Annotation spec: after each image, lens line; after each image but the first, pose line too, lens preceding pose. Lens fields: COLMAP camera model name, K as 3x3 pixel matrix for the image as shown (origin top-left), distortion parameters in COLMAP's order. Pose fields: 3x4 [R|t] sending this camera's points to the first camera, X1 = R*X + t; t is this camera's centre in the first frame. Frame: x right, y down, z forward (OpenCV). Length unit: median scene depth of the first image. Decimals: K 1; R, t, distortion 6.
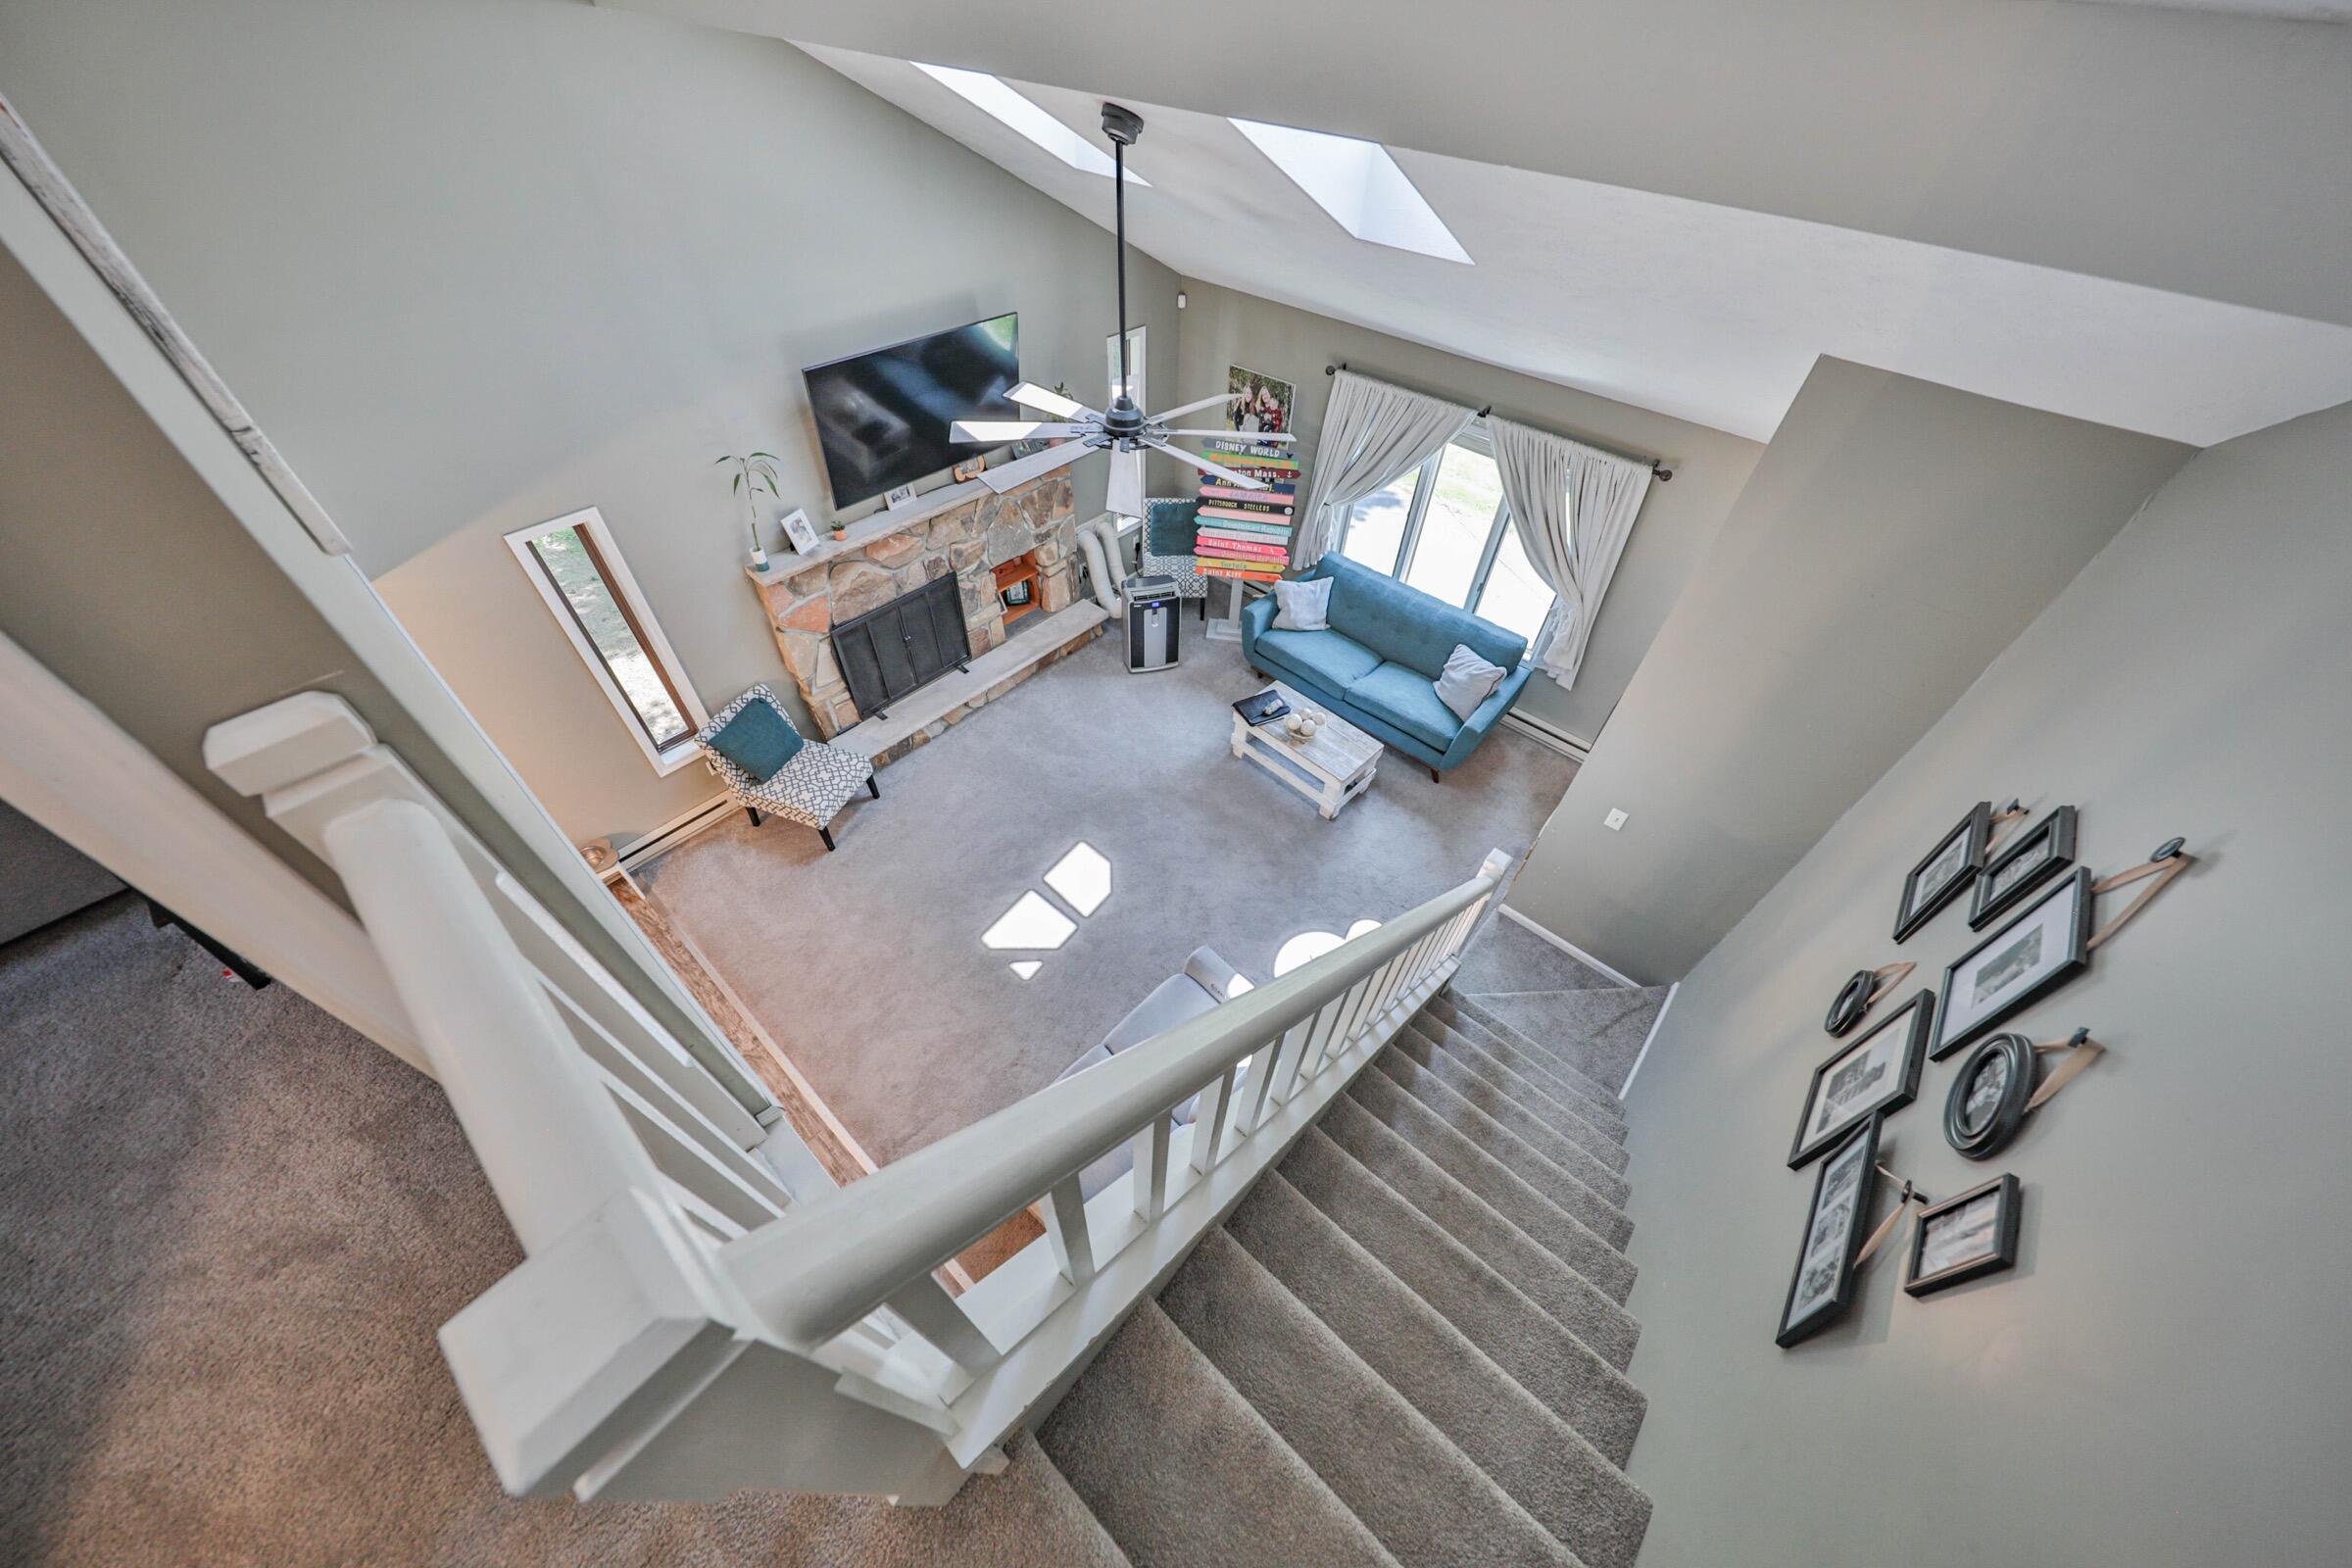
lens RADIAL K [[804.9, 0, 1173.4], [0, 804.9, 762.6], [0, 0, 1]] dist [0.014868, -0.005112]
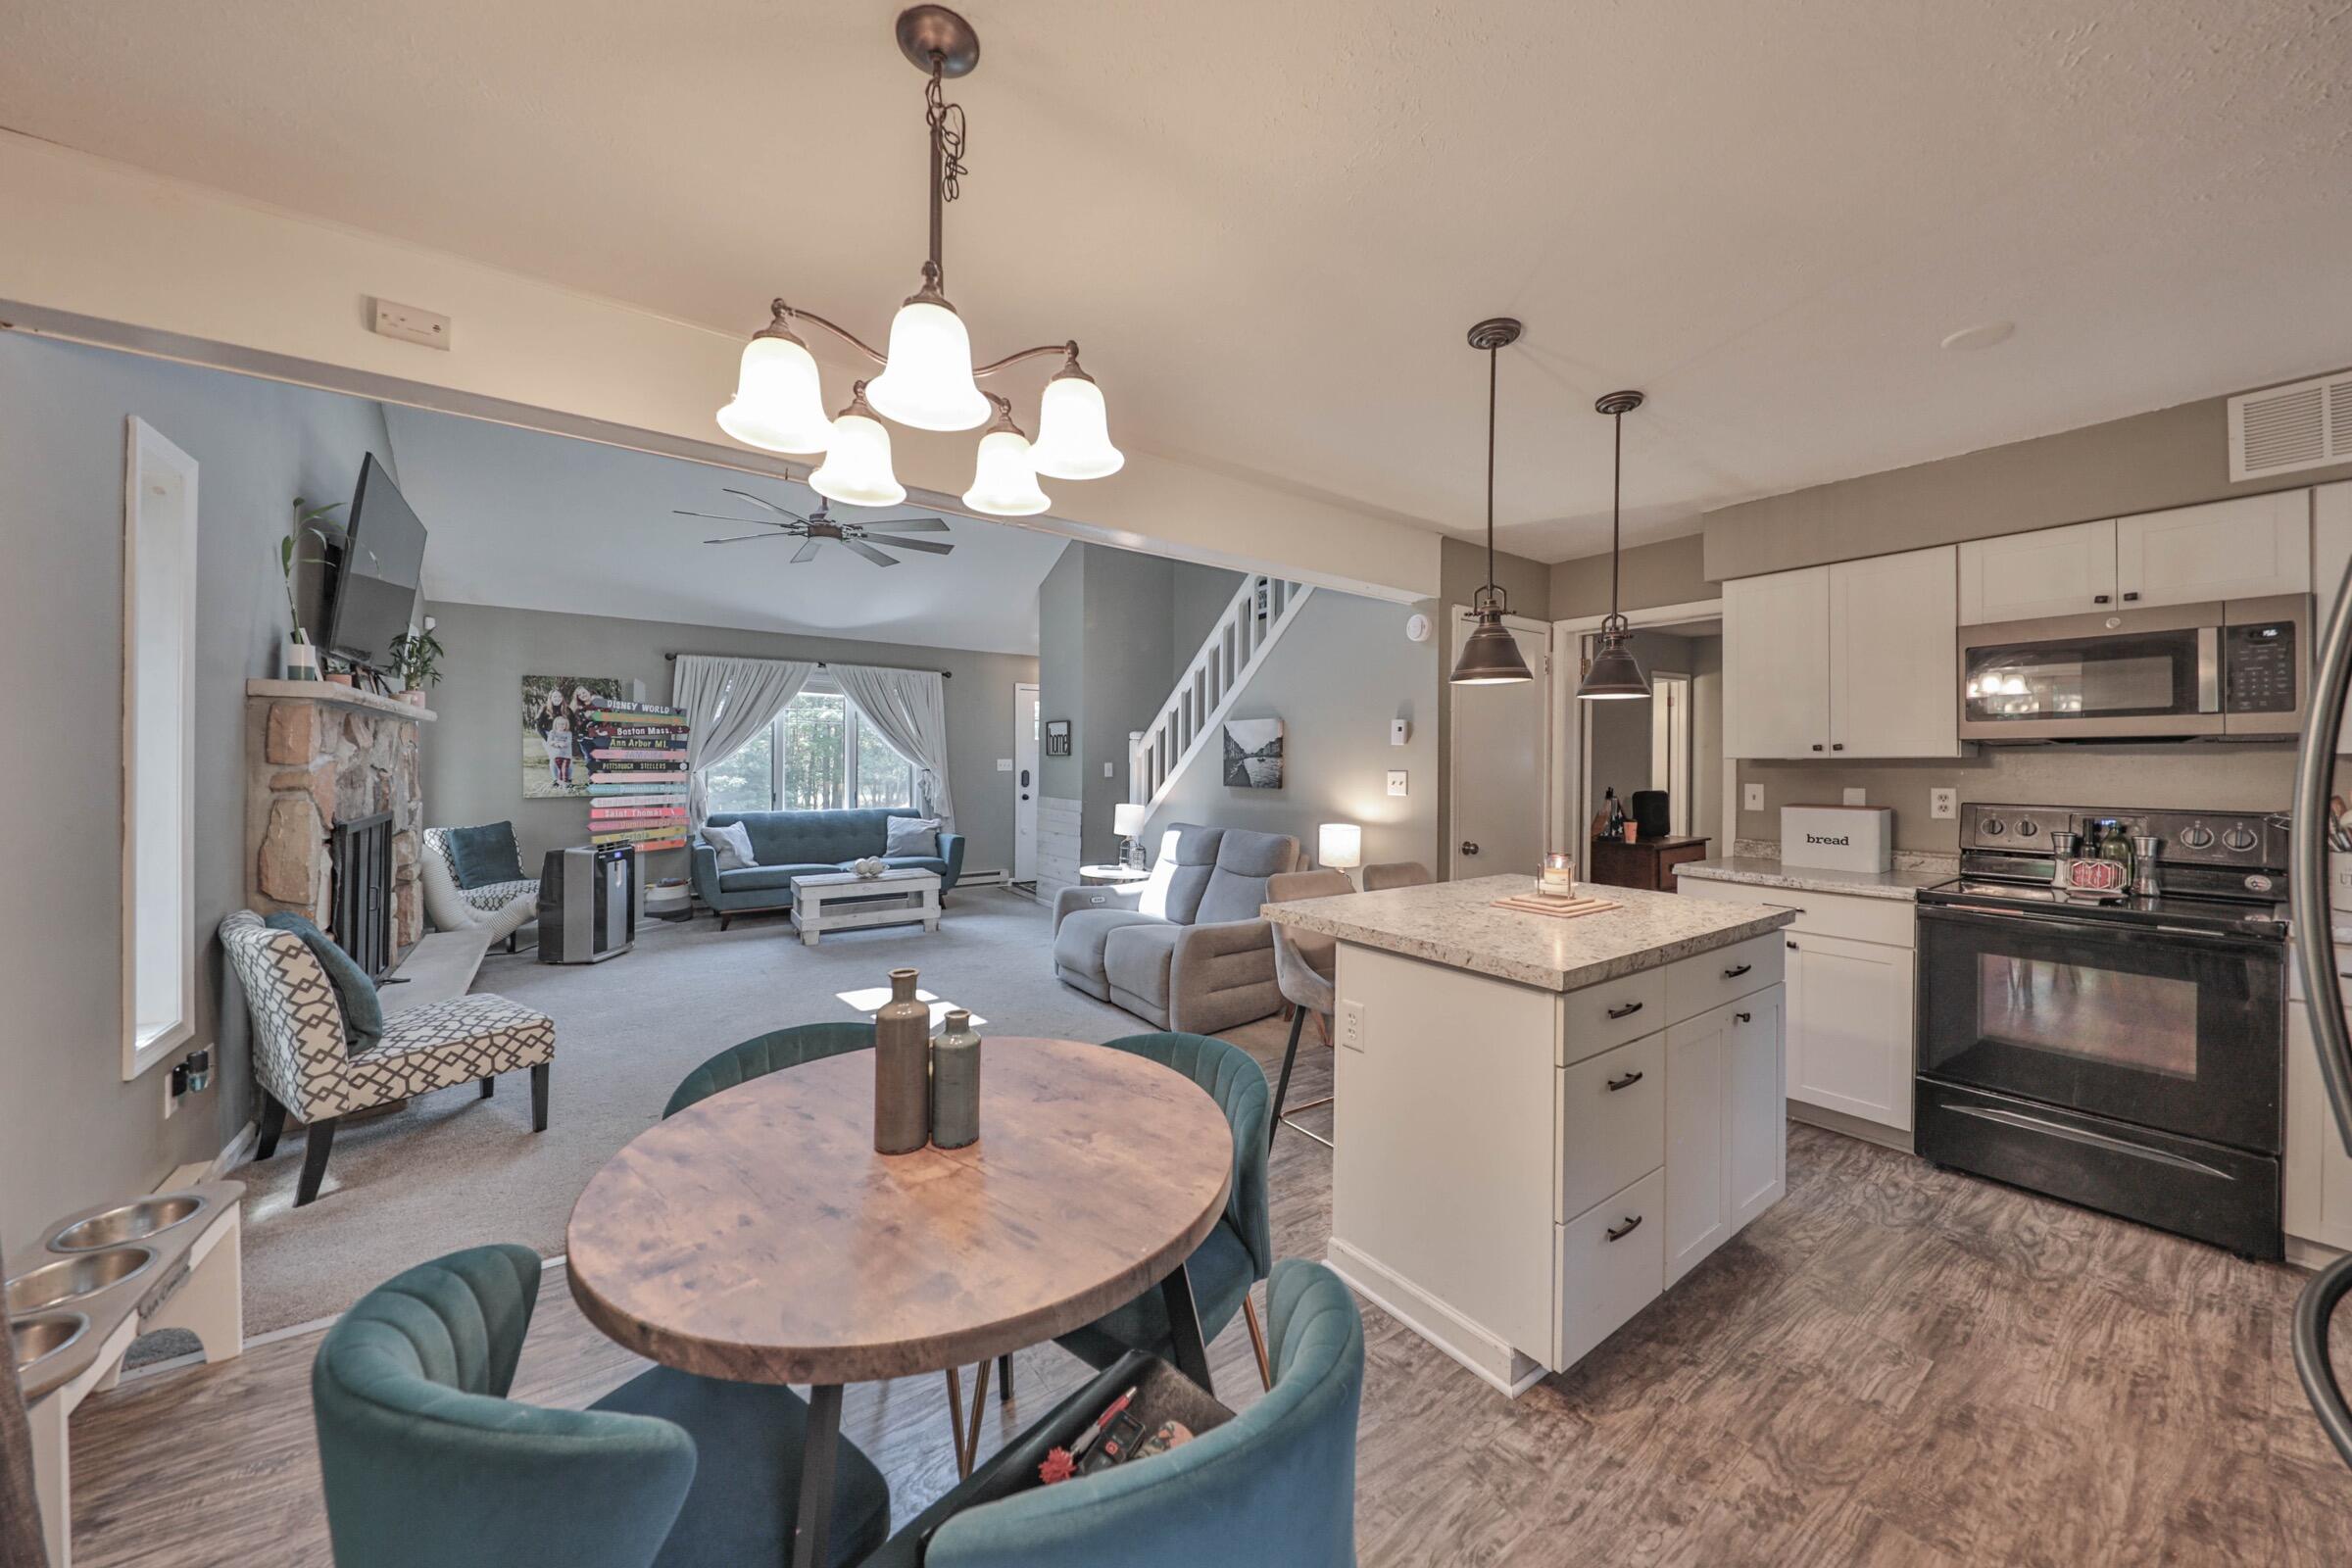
lens RADIAL K [[804.9, 0, 1173.4], [0, 804.9, 762.6], [0, 0, 1]] dist [0.014868, -0.005112]
pose [[0.225983, -0.031602, 0.973619, -0.712492], [0.689062, 0.711667, -0.136836, 0.252677], [-0.688568, 0.701806, 0.182600, 0.373893]]
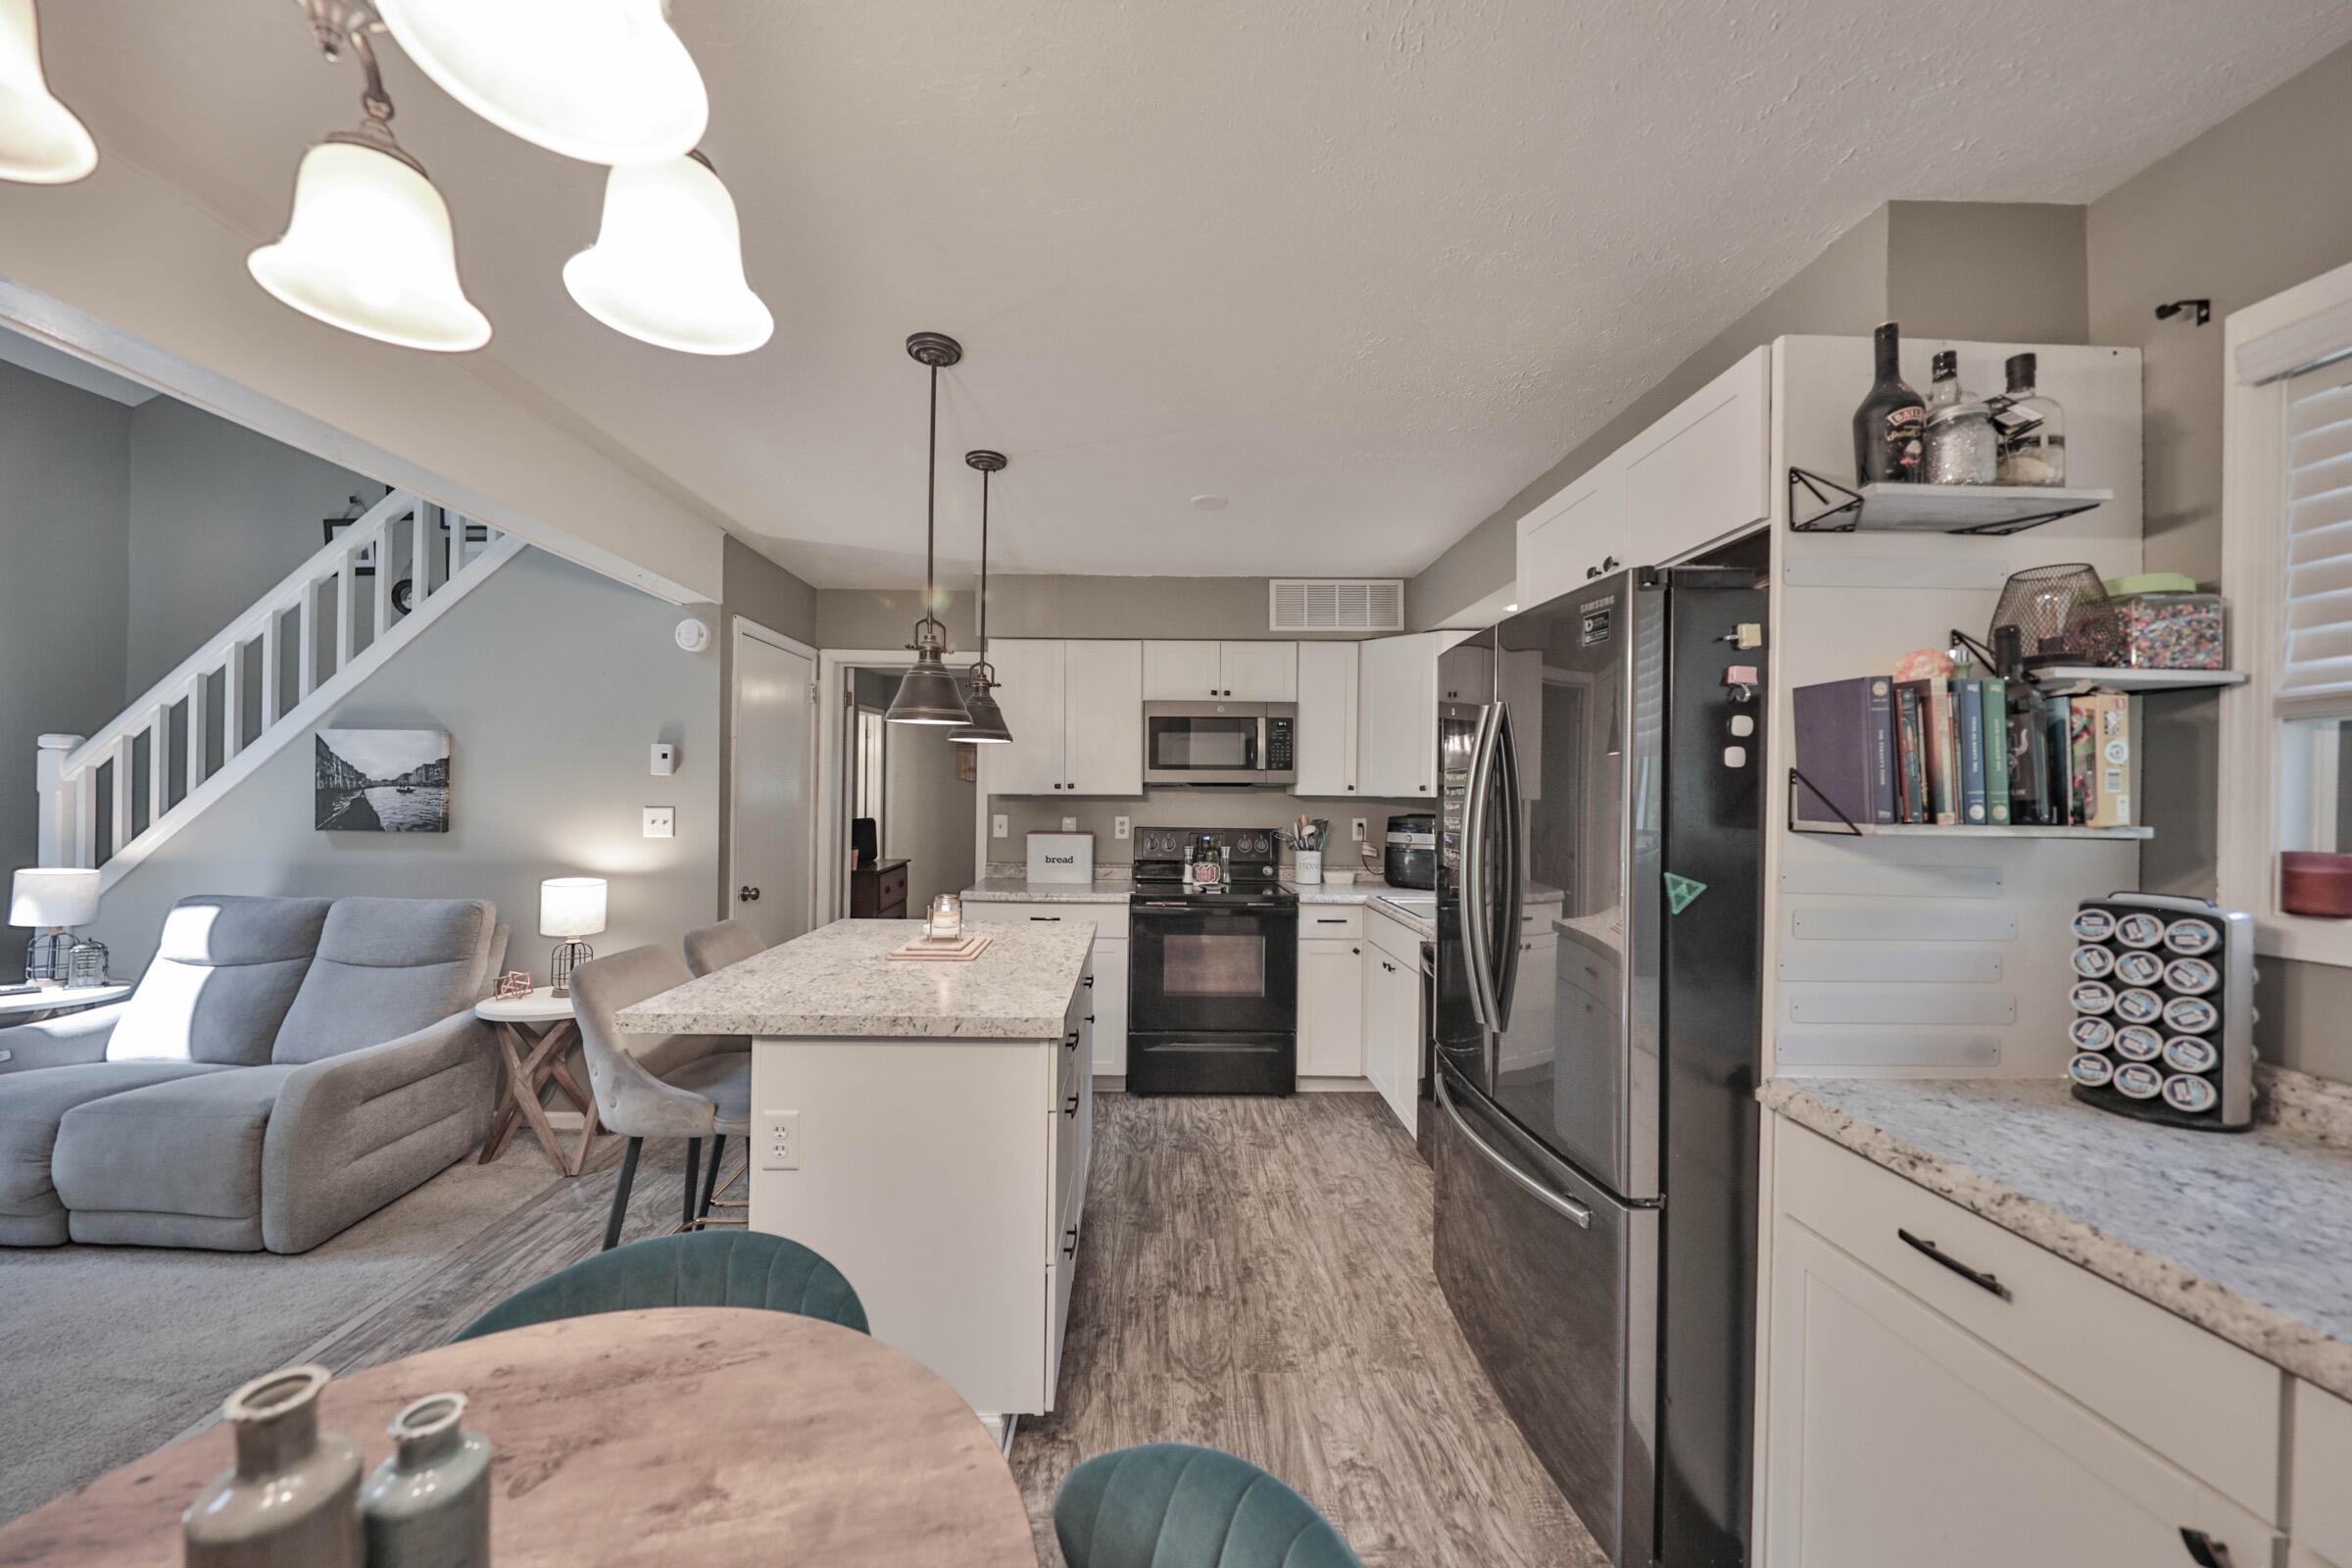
lens RADIAL K [[824.0, 0, 1171.7], [0, 824.0, 796.7], [0, 0, 1]] dist [0.013578, -0.006918]
pose [[-0.652605, -0.041968, 0.756535, -0.660567], [0.512189, 0.711354, 0.481288, 0.188793], [-0.558362, 0.701580, -0.442738, 0.429701]]
